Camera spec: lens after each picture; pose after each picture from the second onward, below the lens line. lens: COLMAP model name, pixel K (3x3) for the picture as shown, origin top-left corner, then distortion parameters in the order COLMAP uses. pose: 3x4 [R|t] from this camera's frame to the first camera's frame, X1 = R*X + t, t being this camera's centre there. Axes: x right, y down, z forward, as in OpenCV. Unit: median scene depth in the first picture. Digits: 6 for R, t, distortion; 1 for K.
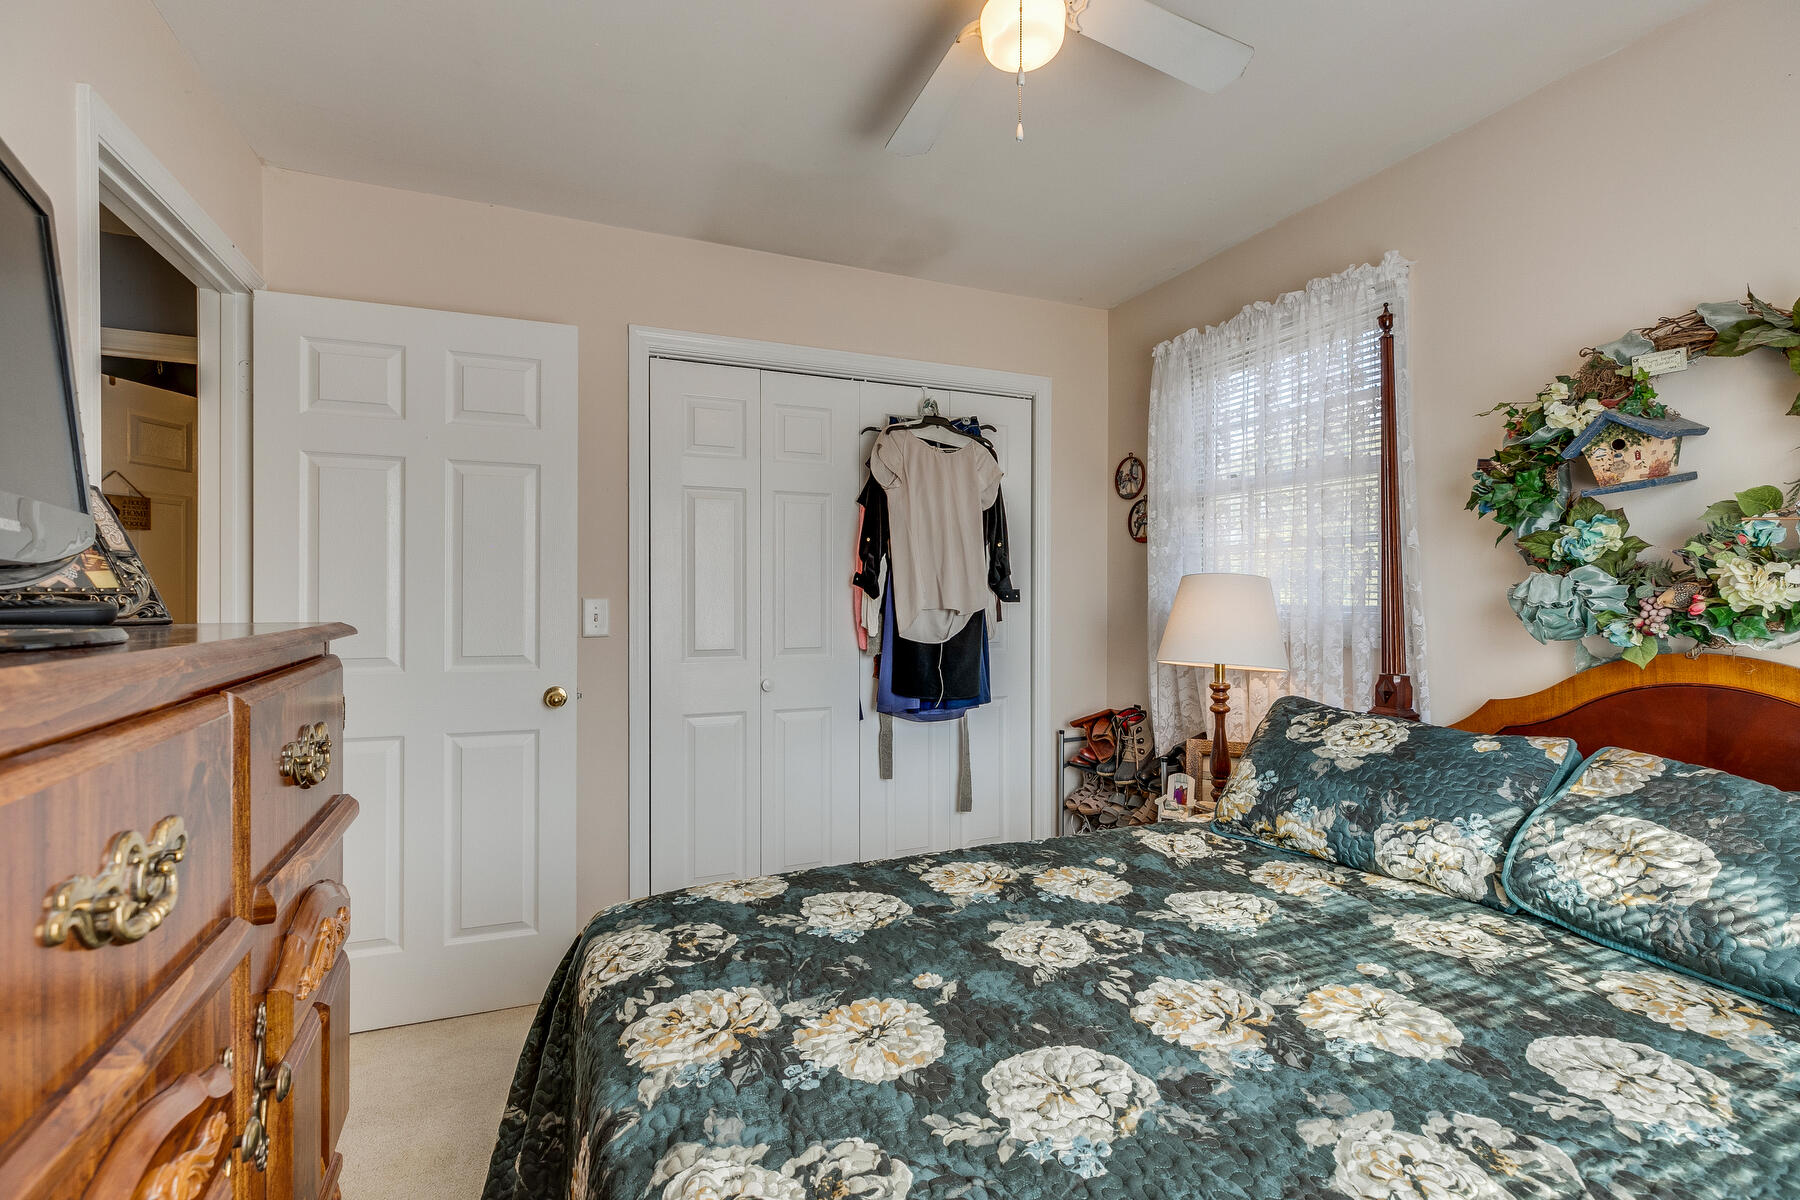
lens RADIAL K [[815.6, 0, 898.5], [0, 815.6, 594.1], [0, 0, 1]] dist [-0.000628, -0.000125]
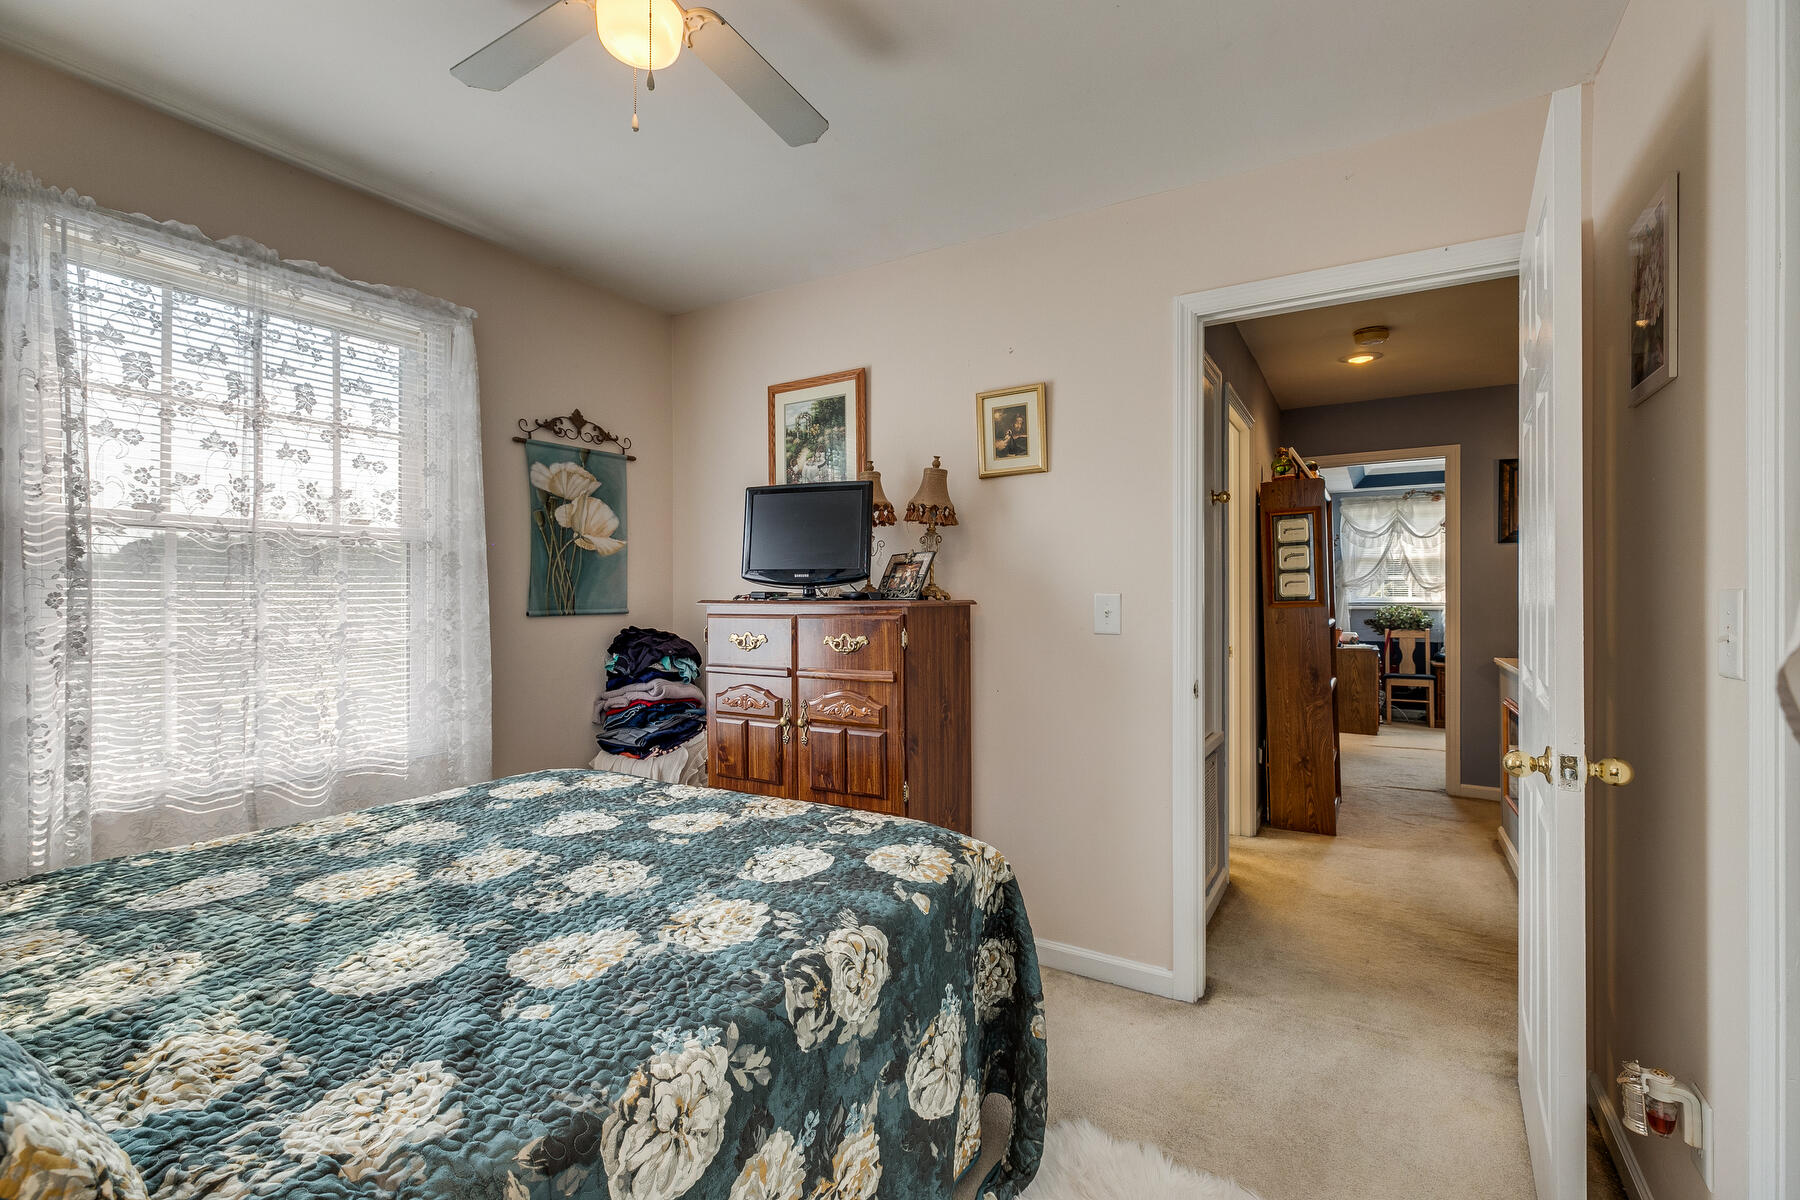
lens RADIAL K [[815.6, 0, 898.8], [0, 815.6, 598.8], [0, 0, 1]] dist [-0.000628, -0.000125]
pose [[-0.819385, 0.000800, -0.573243, 0.519898], [0.000029, 0.999999, 0.001354, 0.018784], [0.573244, 0.001093, -0.819384, 2.254107]]
